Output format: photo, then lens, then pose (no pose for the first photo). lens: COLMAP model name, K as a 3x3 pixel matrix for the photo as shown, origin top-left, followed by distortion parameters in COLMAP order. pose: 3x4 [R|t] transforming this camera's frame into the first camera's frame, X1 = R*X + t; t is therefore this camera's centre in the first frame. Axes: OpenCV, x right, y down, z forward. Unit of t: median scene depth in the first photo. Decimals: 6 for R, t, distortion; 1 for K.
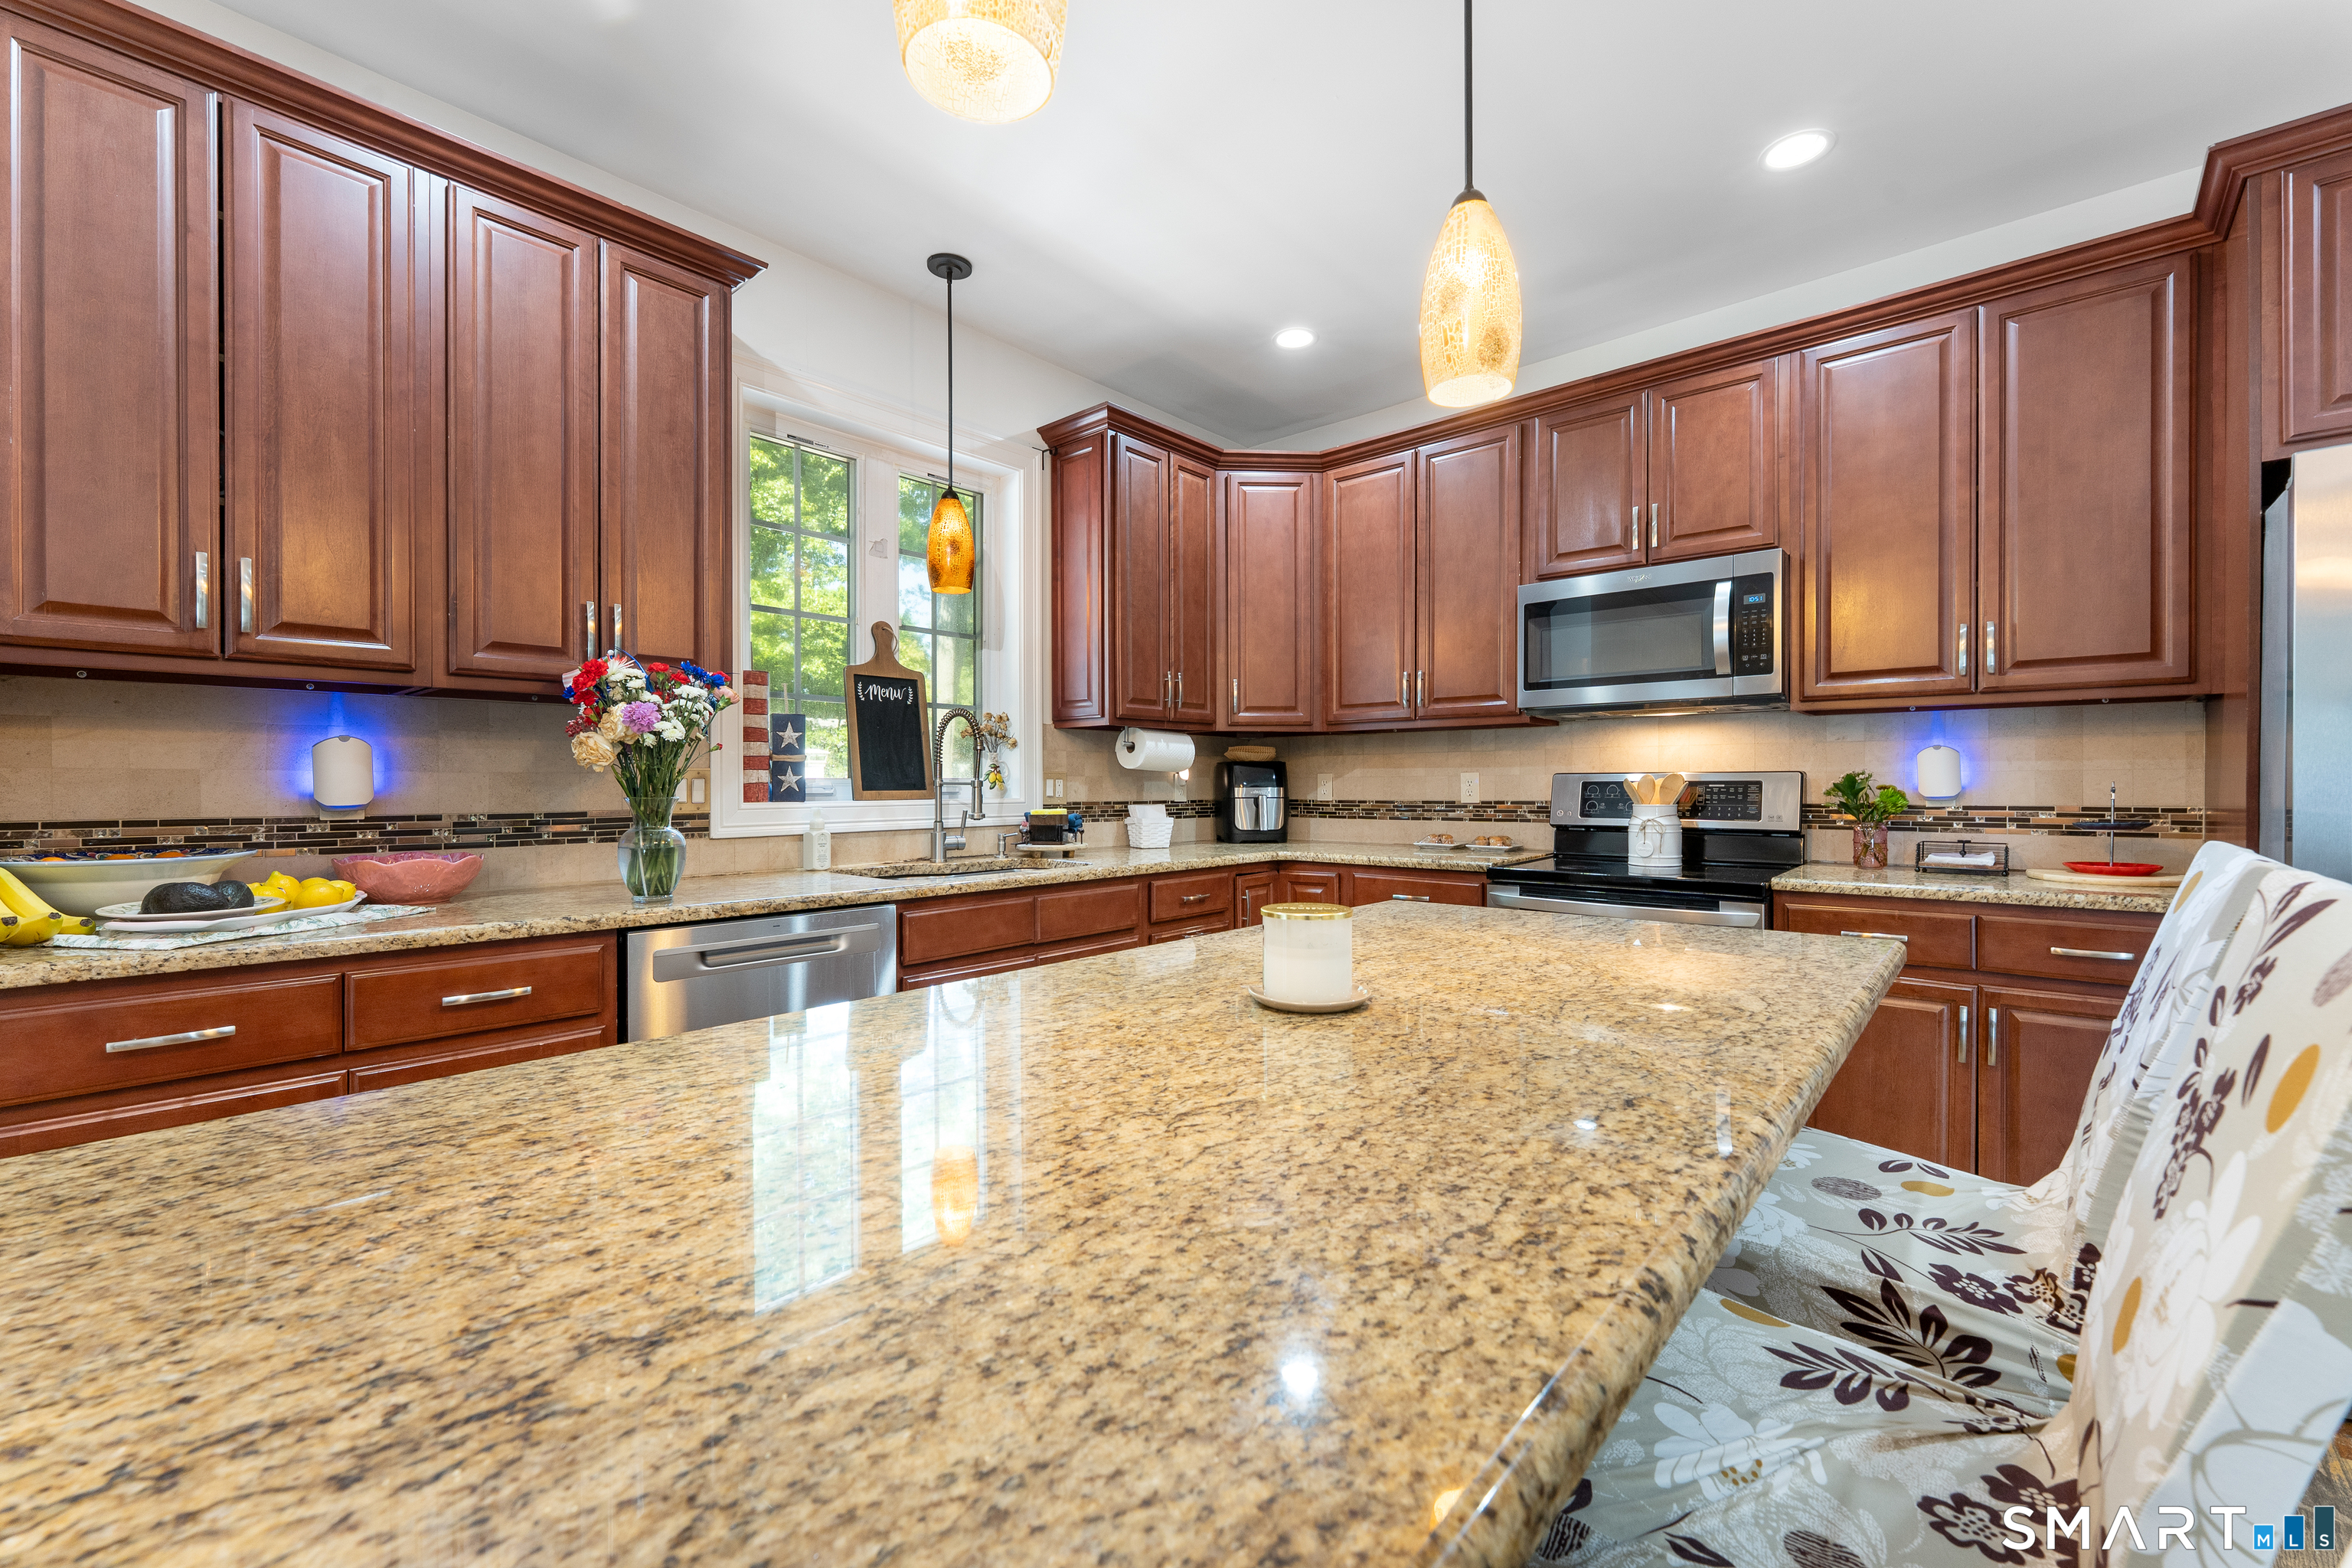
lens RADIAL K [[943.7, 0, 1174.1], [0, 943.7, 788.7], [0, 0, 1]] dist [-0.001139, -0.000225]
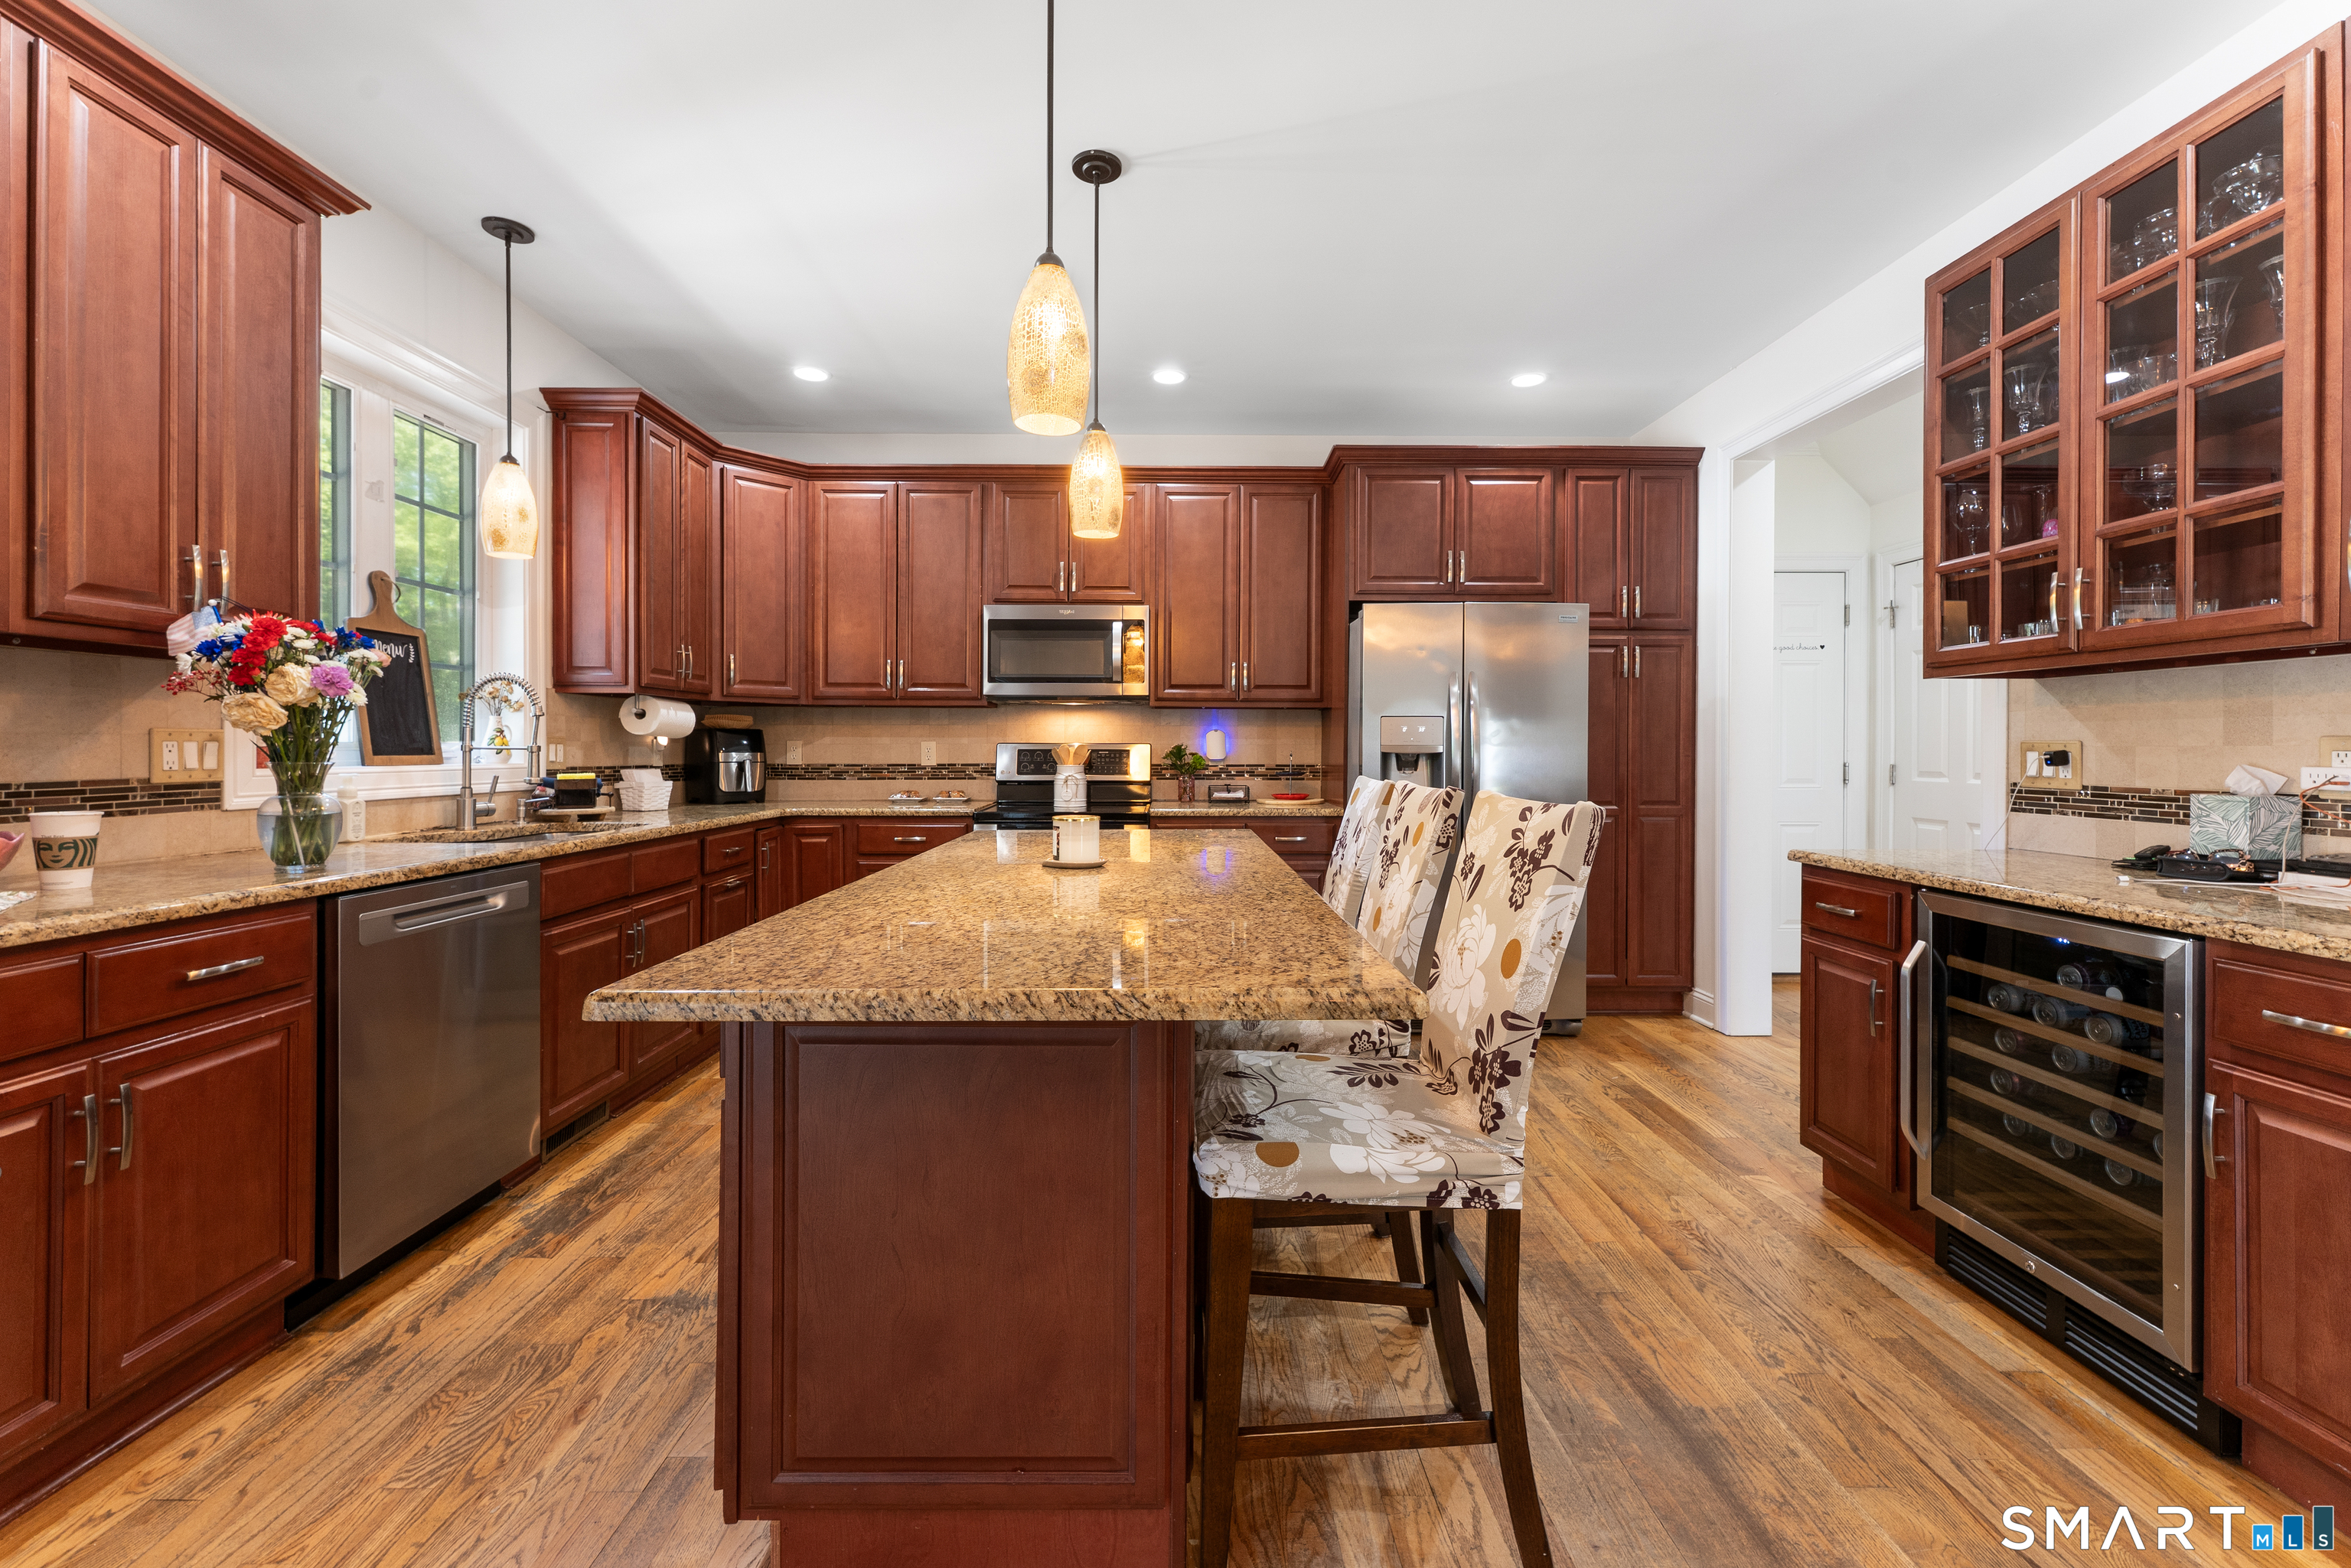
lens RADIAL K [[949.0, 0, 1167.8], [0, 949.0, 759.4], [0, 0, 1]] dist [0.000242, -0.000169]
pose [[0.743949, -0.002332, 0.668233, -0.365798], [-0.001596, 0.999985, 0.005266, -0.000203], [-0.668235, -0.004984, 0.743934, -0.202053]]
